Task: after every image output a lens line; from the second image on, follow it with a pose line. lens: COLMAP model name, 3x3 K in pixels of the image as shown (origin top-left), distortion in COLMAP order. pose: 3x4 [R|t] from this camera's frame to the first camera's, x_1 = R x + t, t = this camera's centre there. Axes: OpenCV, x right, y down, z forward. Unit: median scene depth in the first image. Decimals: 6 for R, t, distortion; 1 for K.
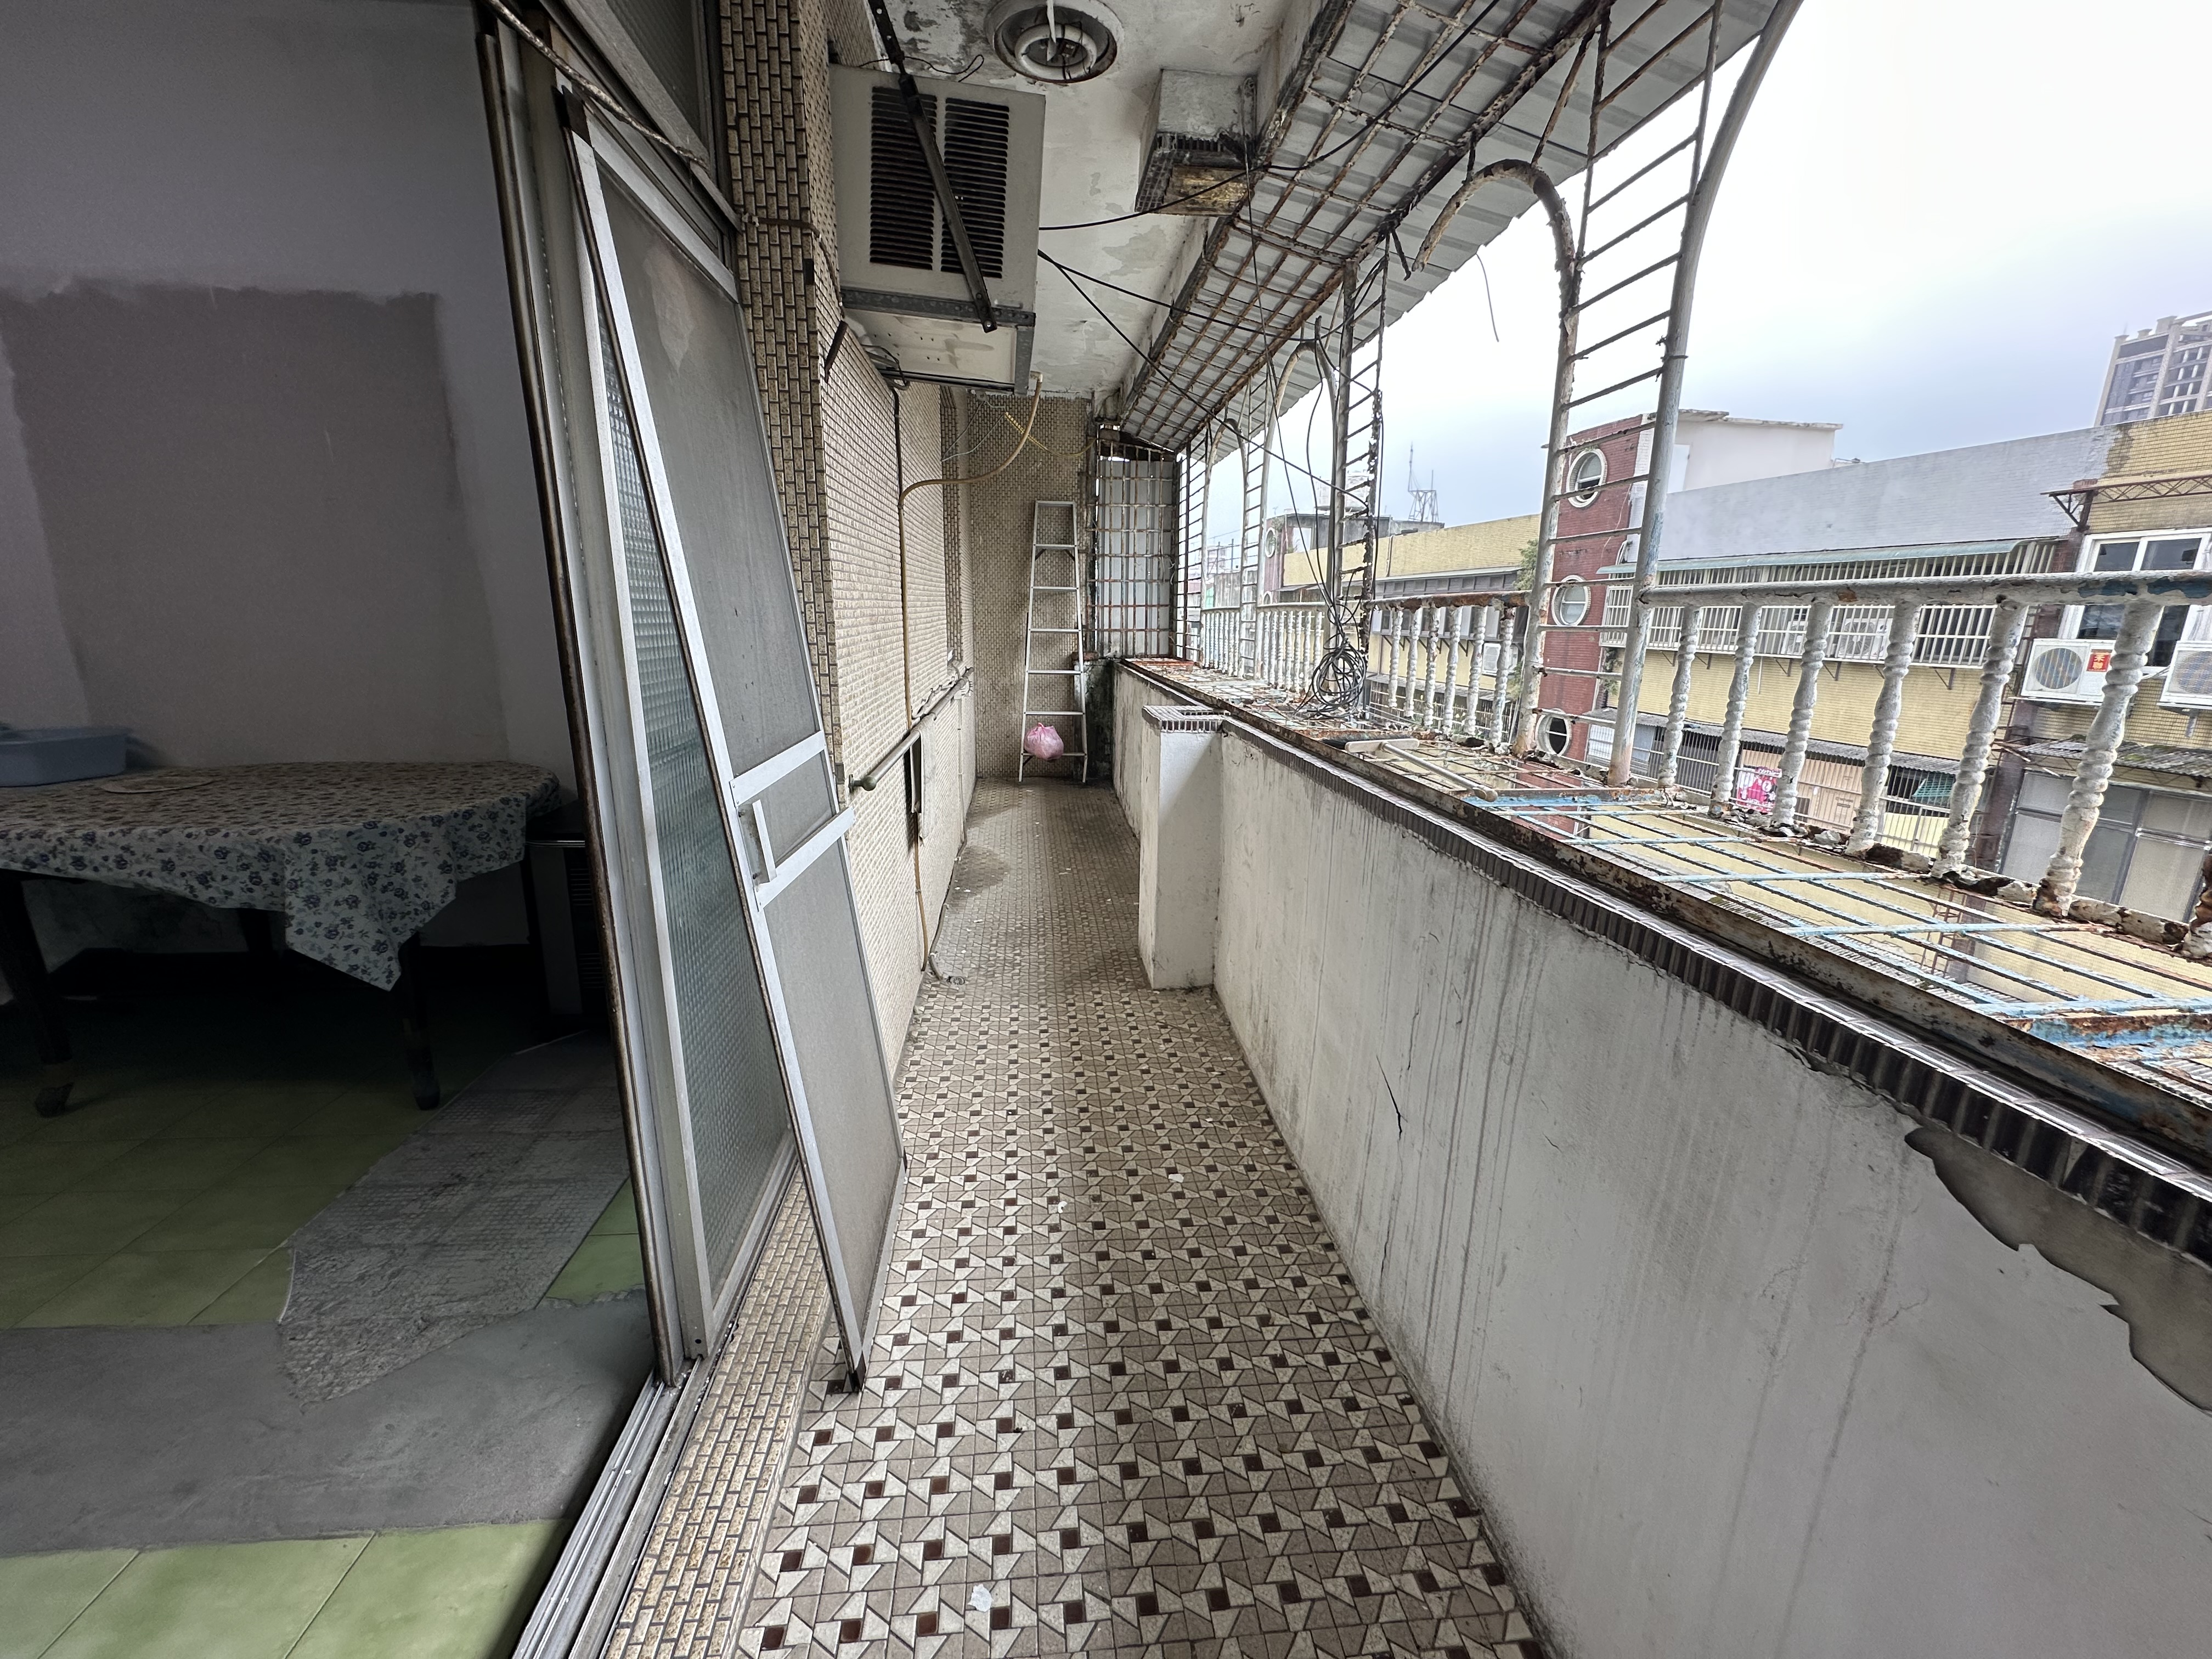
lens RADIAL K [[880.8, 0, 1103.5], [0, 880.8, 822.0], [0, 0, 1]] dist [-0.002702, 0.000924]
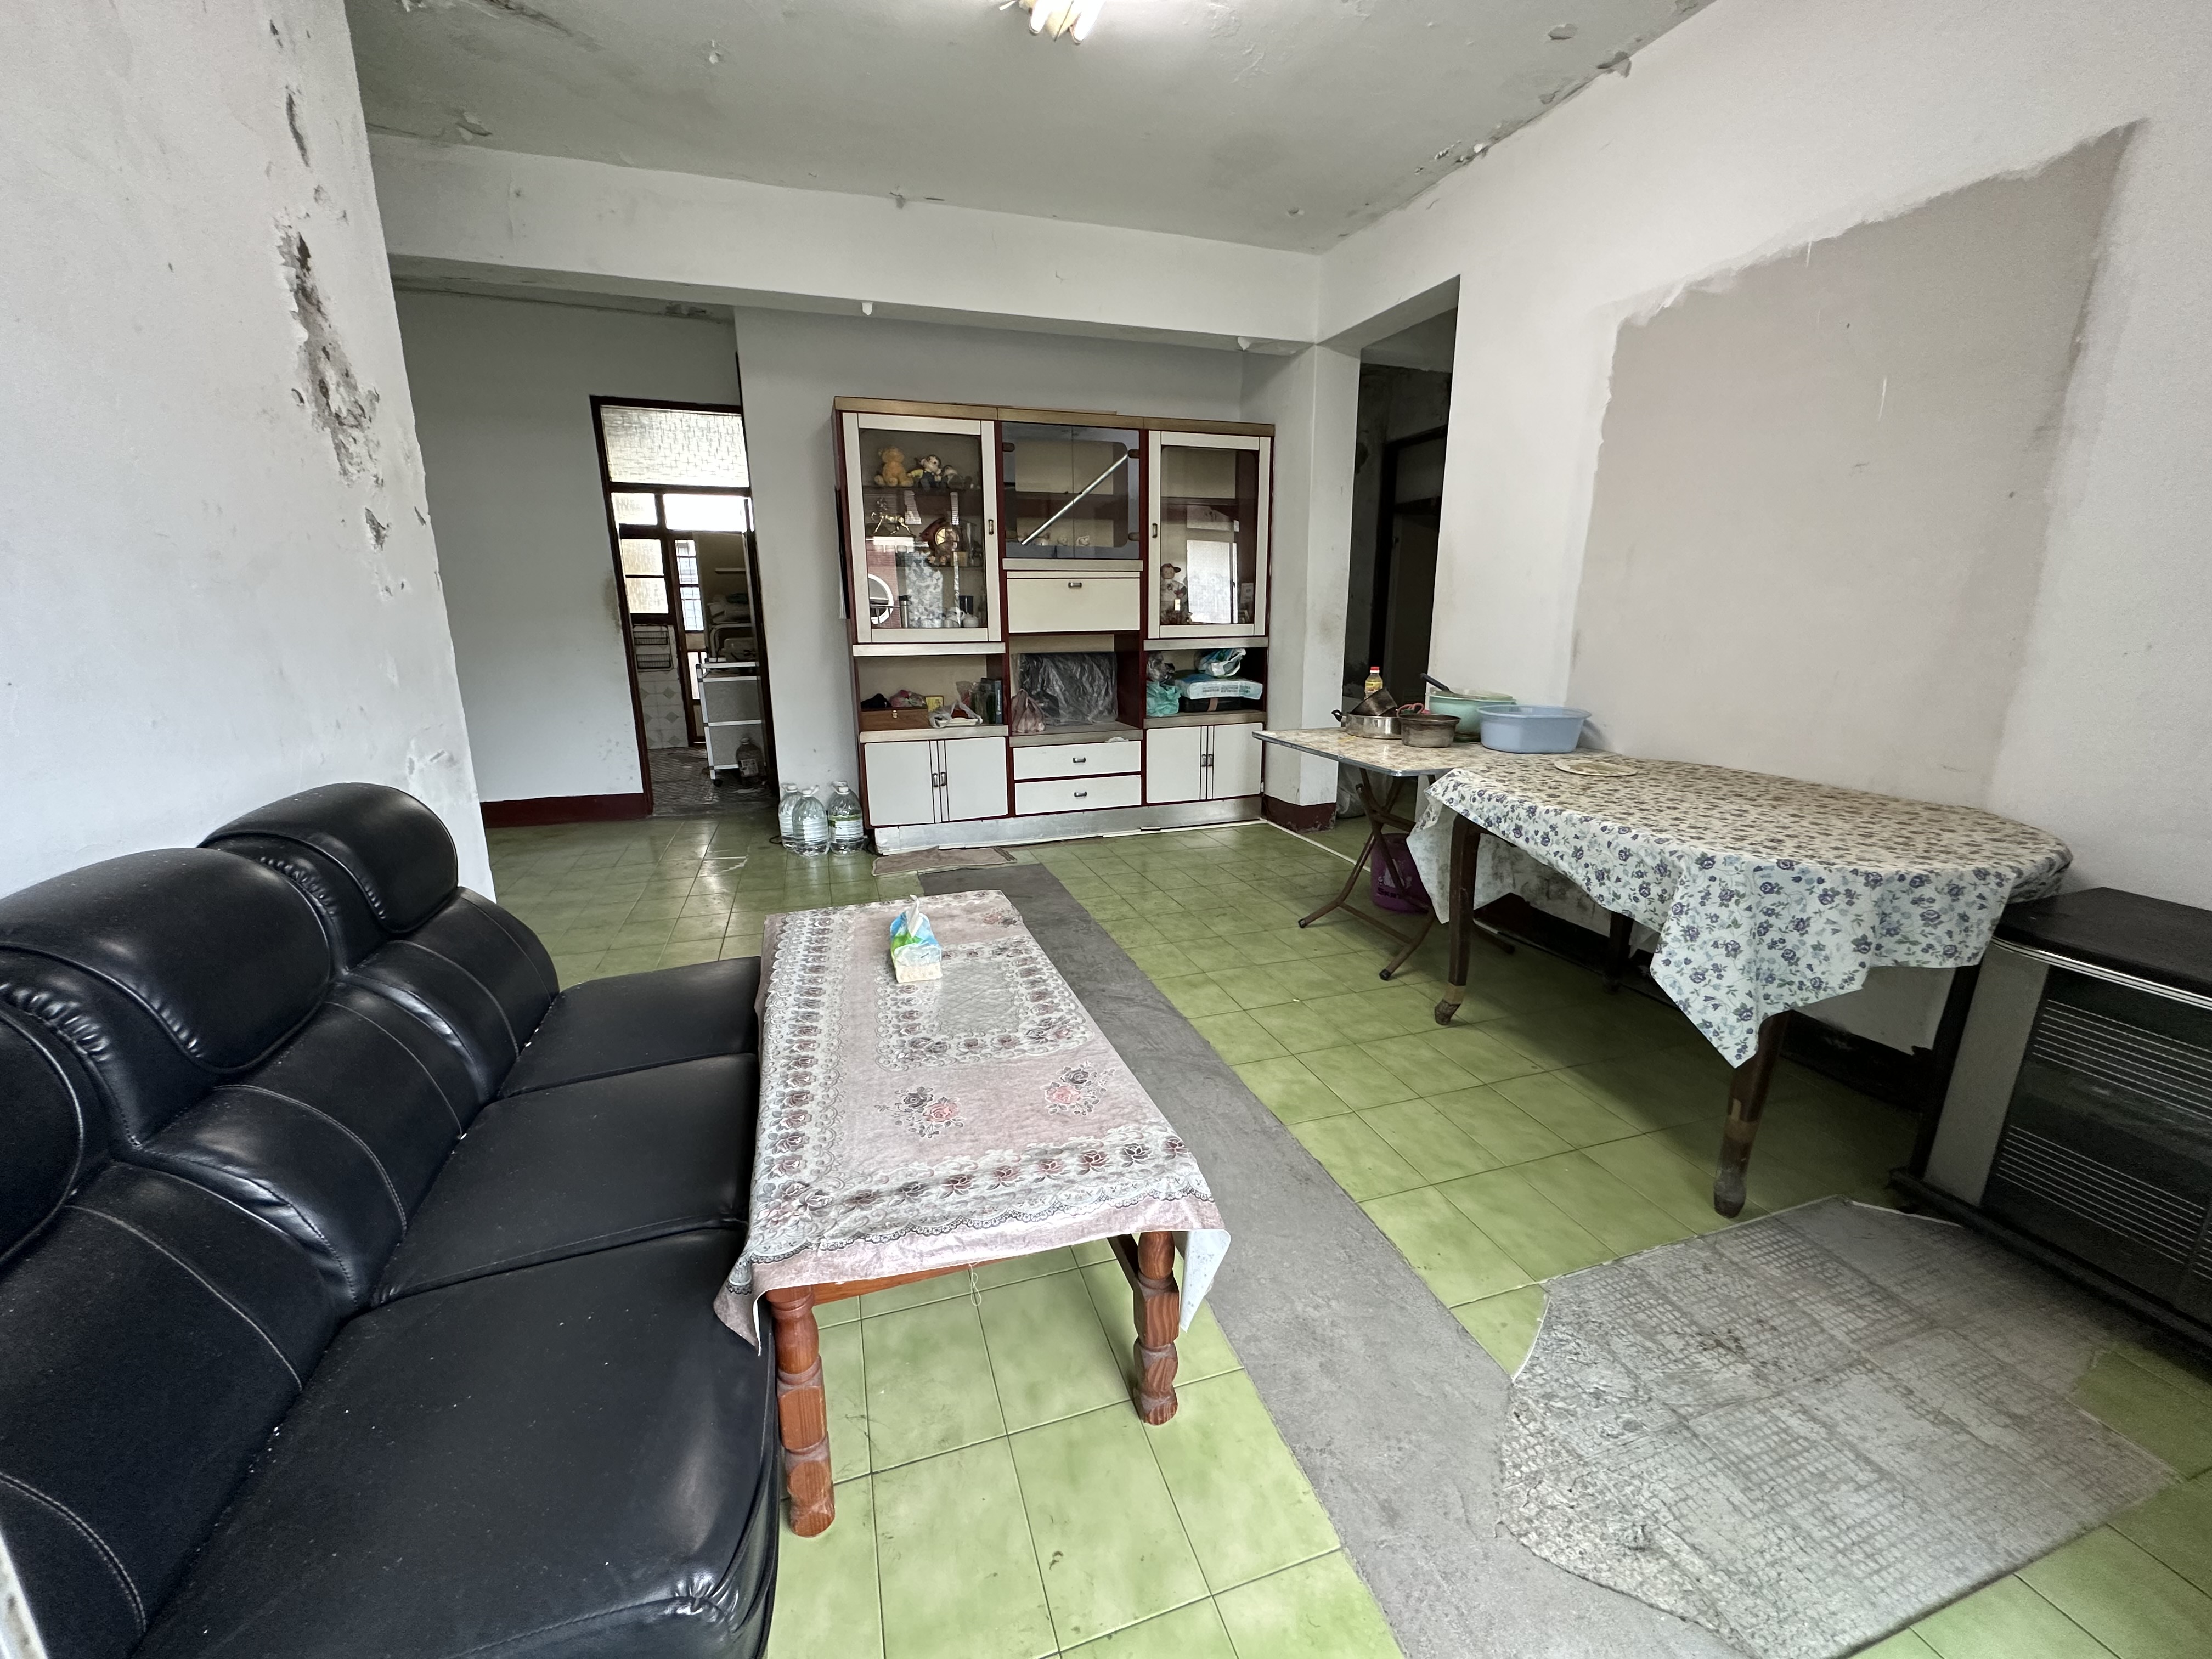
lens RADIAL K [[880.8, 0, 1098.2], [0, 880.8, 826.2], [0, 0, 1]] dist [-0.002702, 0.000924]
pose [[0.227283, 0.216879, -0.949371, -0.225839], [-0.221299, 0.960882, 0.166529, -0.023449], [0.948351, 0.172246, 0.266387, 0.194653]]
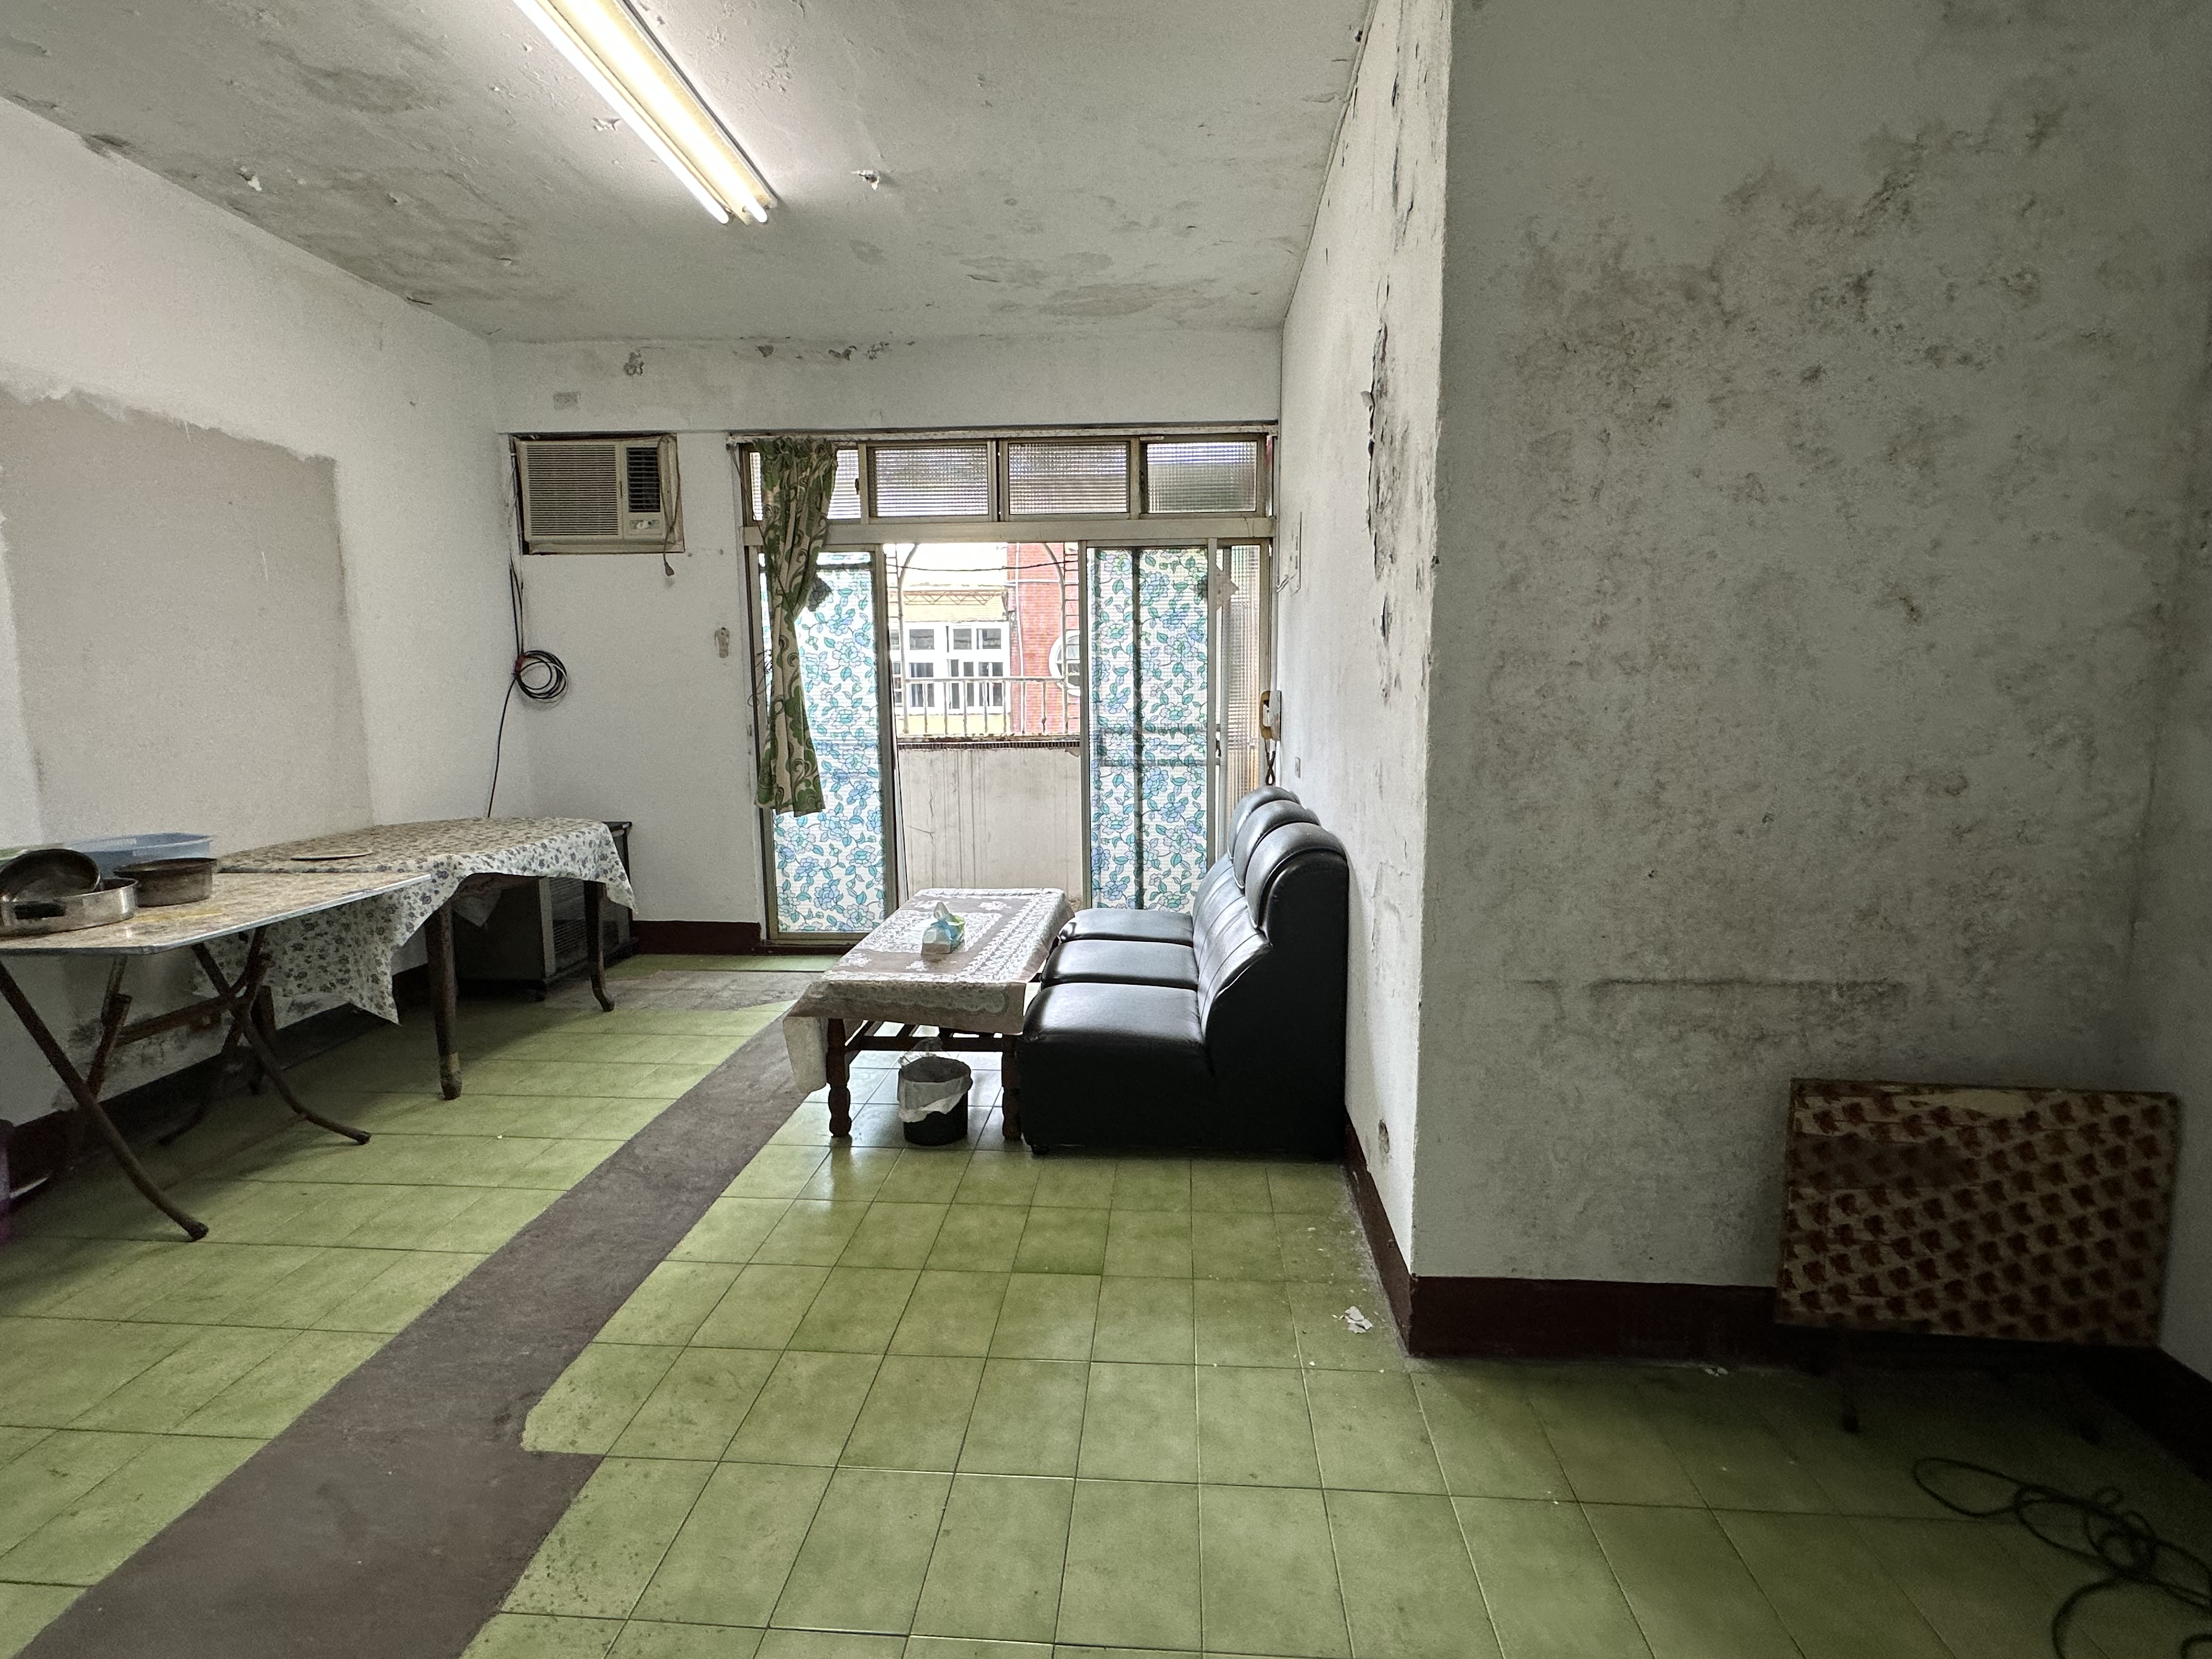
lens RADIAL K [[1046.6, 0, 1100.9], [0, 1046.6, 822.7], [0, 0, 1]] dist [-0.002469, -0.000276]
pose [[0.148047, -0.147661, 0.977895, -2.556624], [0.244928, 0.963462, 0.108402, 0.017065], [-0.958171, 0.223466, 0.178804, -0.255120]]
